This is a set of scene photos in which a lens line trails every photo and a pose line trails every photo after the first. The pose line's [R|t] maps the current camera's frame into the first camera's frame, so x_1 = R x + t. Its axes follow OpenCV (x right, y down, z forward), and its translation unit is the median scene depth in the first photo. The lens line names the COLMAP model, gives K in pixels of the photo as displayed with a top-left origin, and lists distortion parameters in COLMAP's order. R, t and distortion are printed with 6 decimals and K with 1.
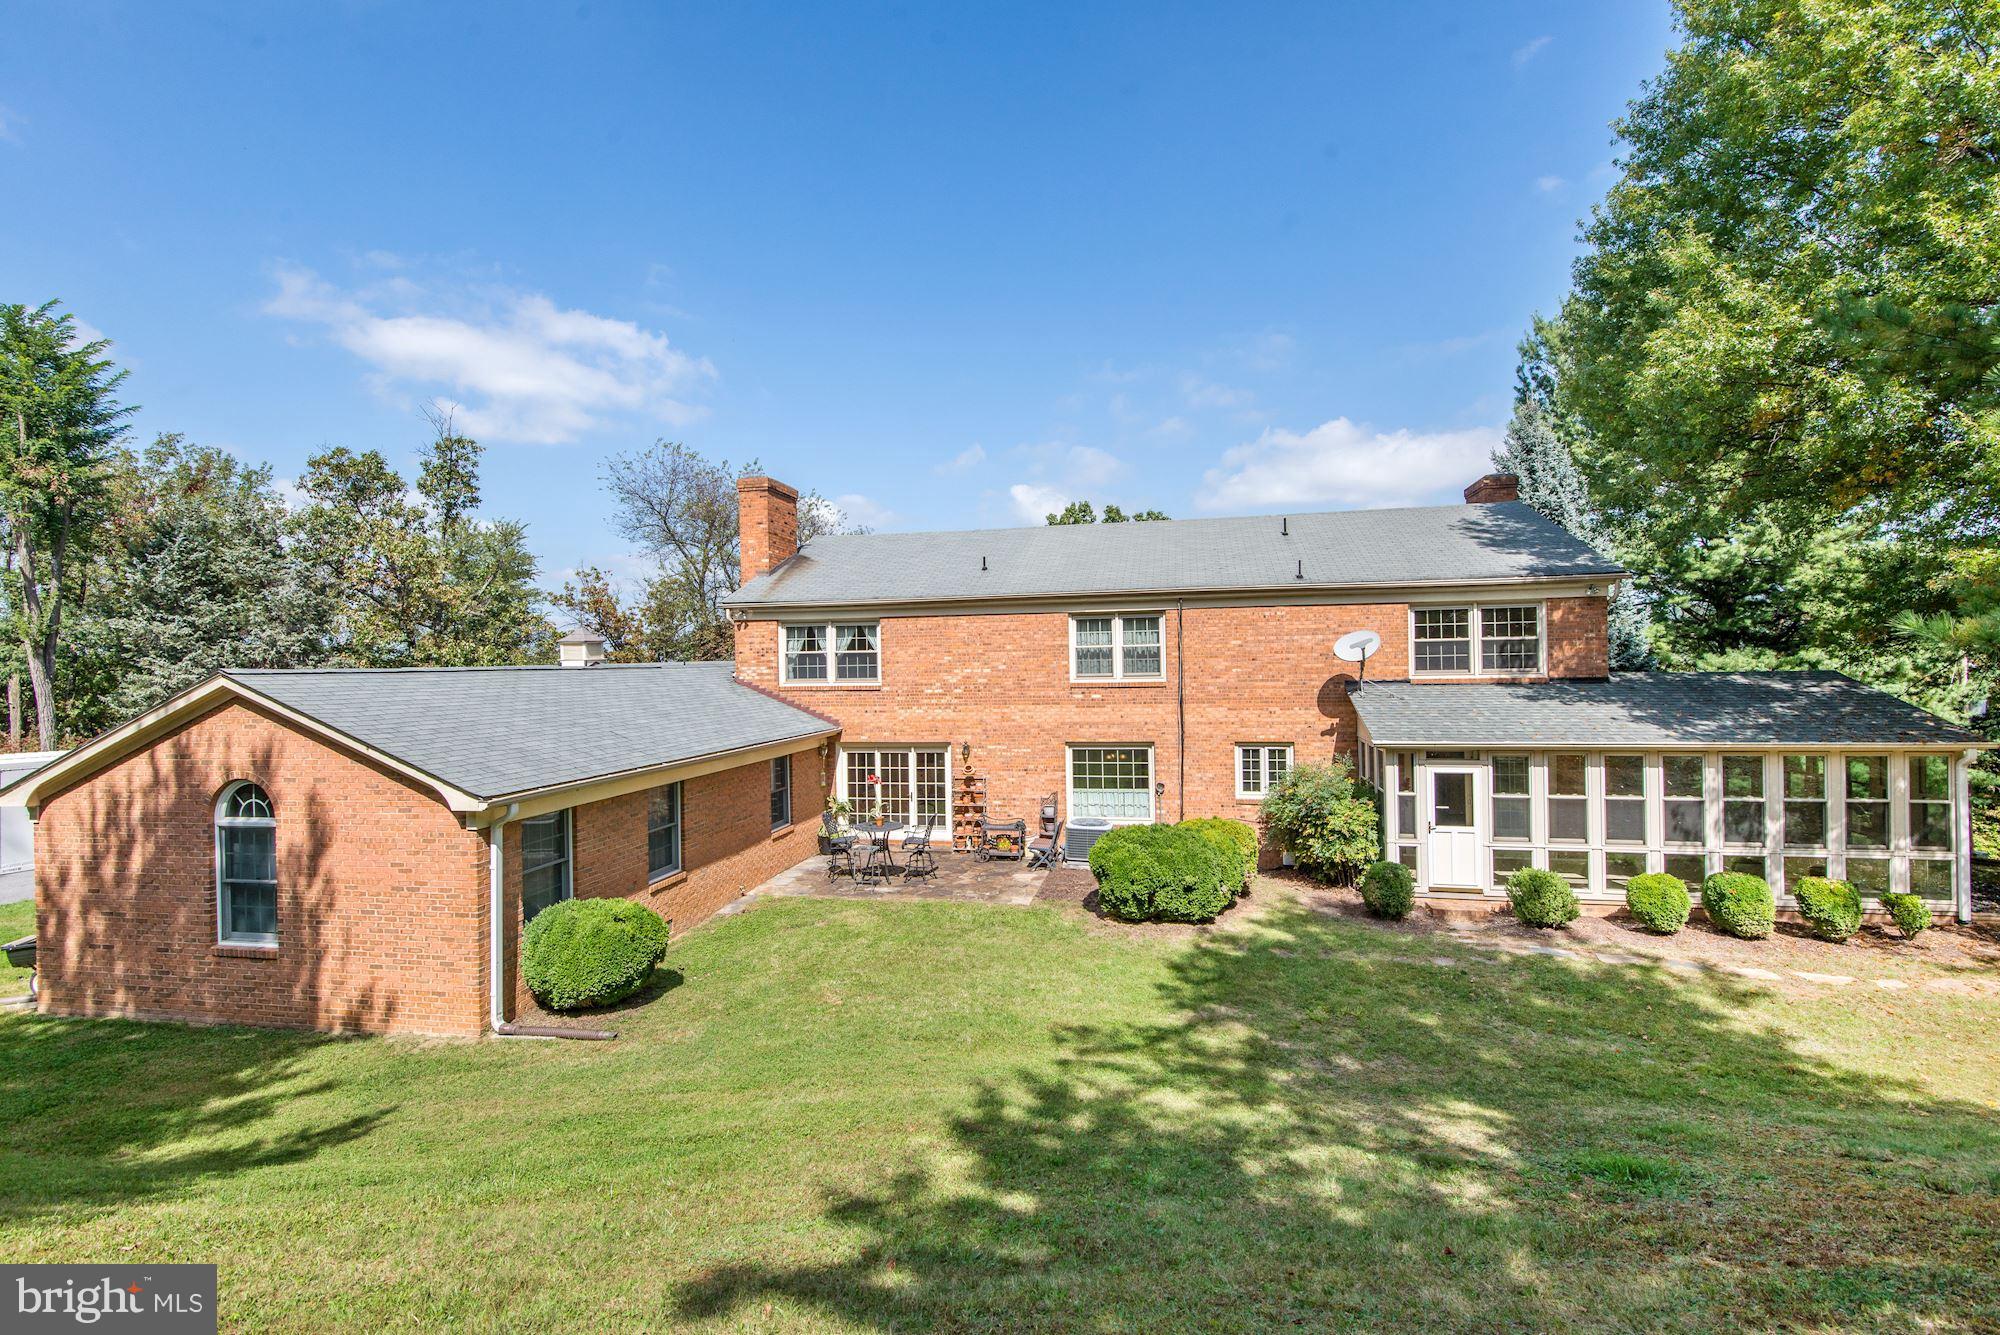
lens RADIAL K [[864.5, 0, 996.4], [0, 864.5, 668.0], [0, 0, 1]] dist [-0.002629, -0.002730]
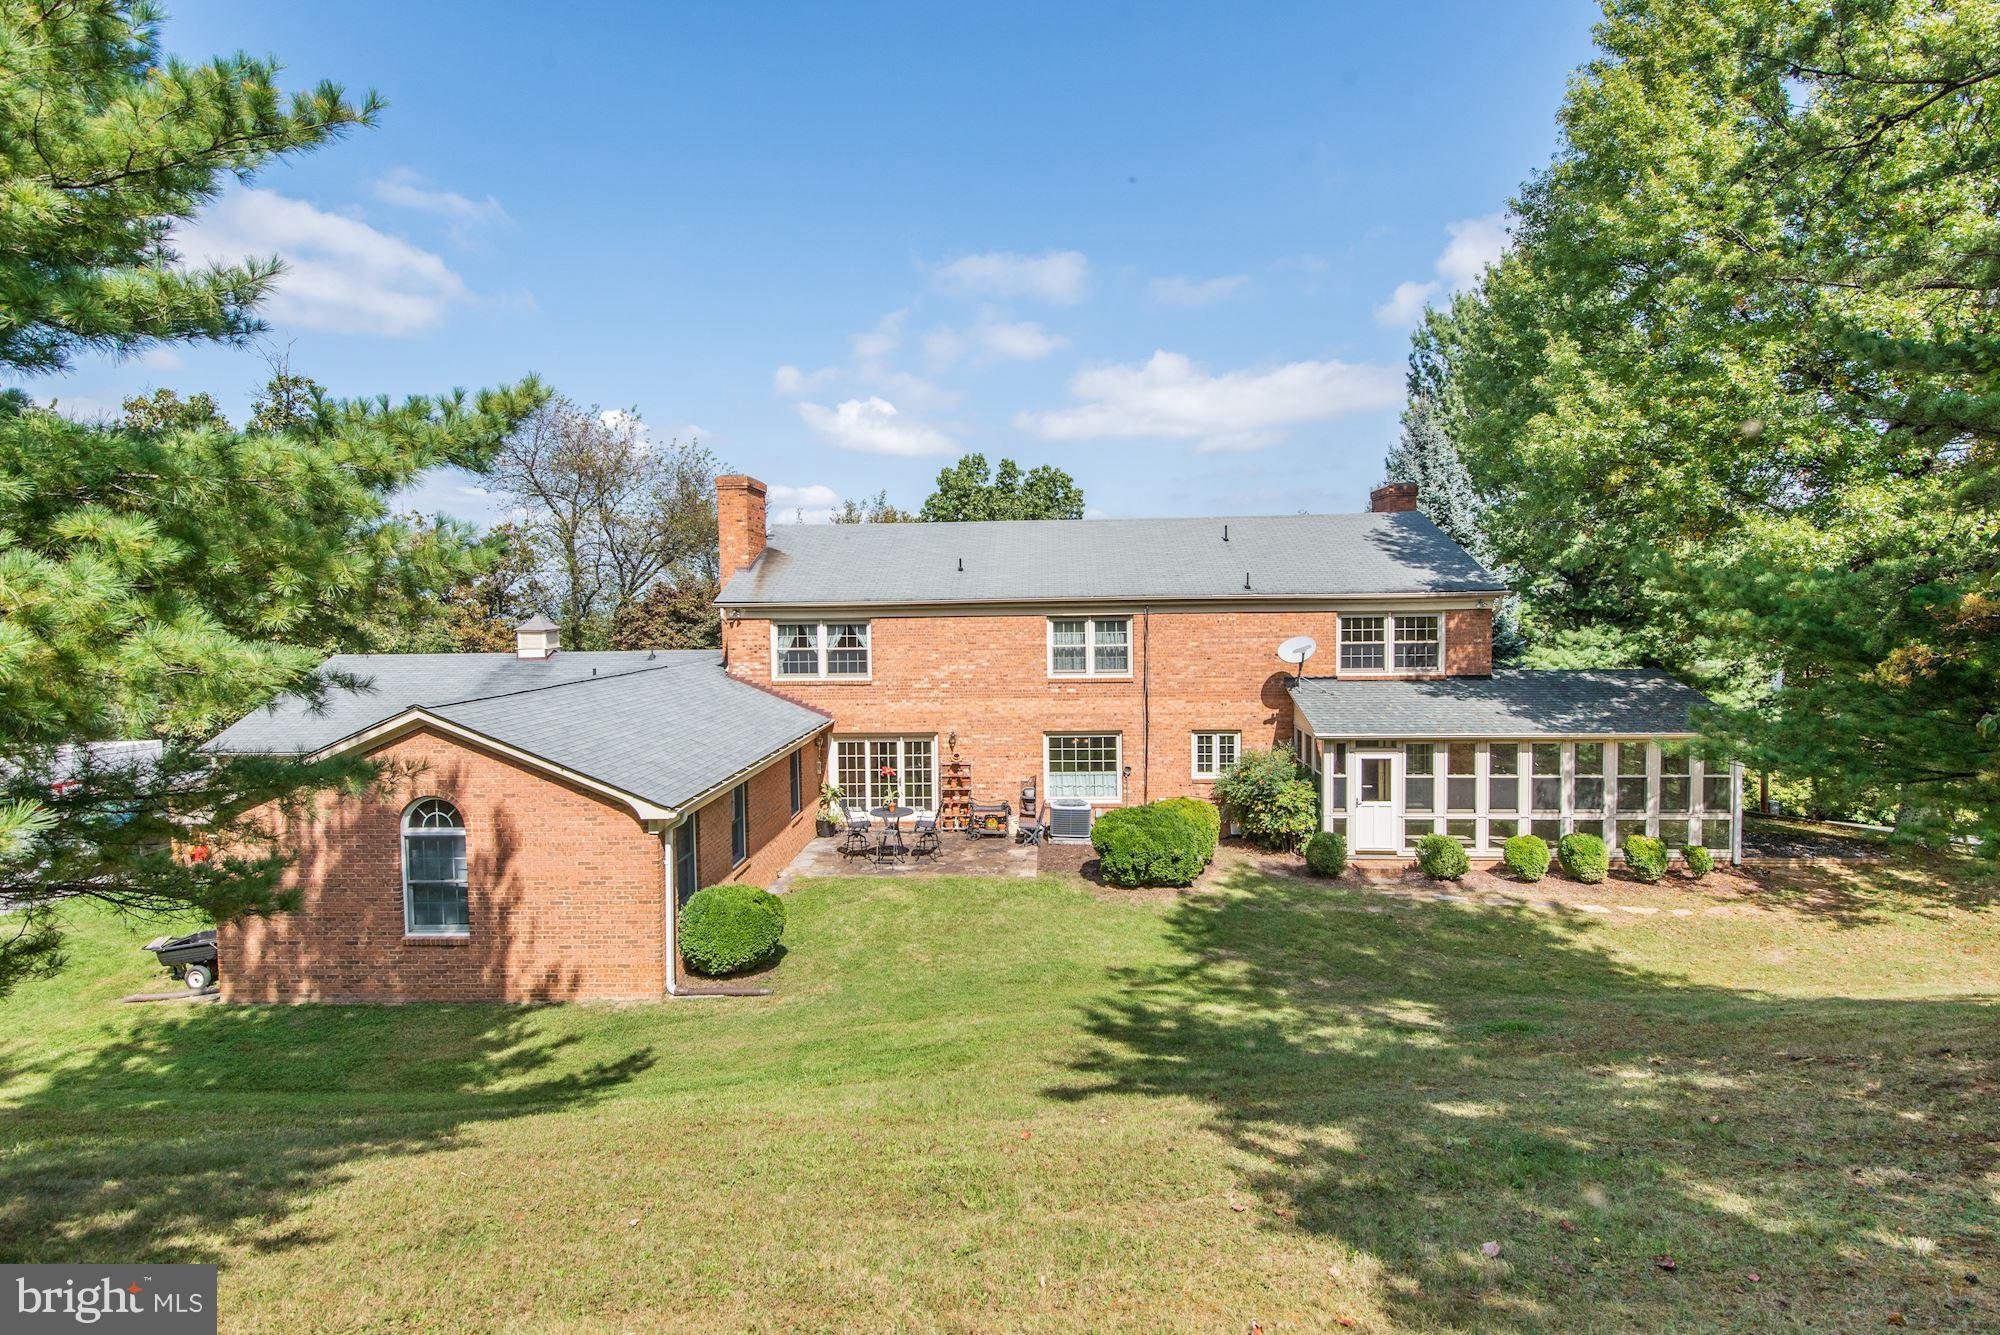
lens RADIAL K [[908.3, 0, 1002.2], [0, 908.3, 669.2], [0, 0, 1]] dist [-0.003160, -0.003161]
pose [[0.990884, -0.004547, 0.134638, -0.187791], [-0.001757, 0.998909, 0.046662, -0.071009], [-0.134703, -0.046473, 0.989796, -0.221471]]
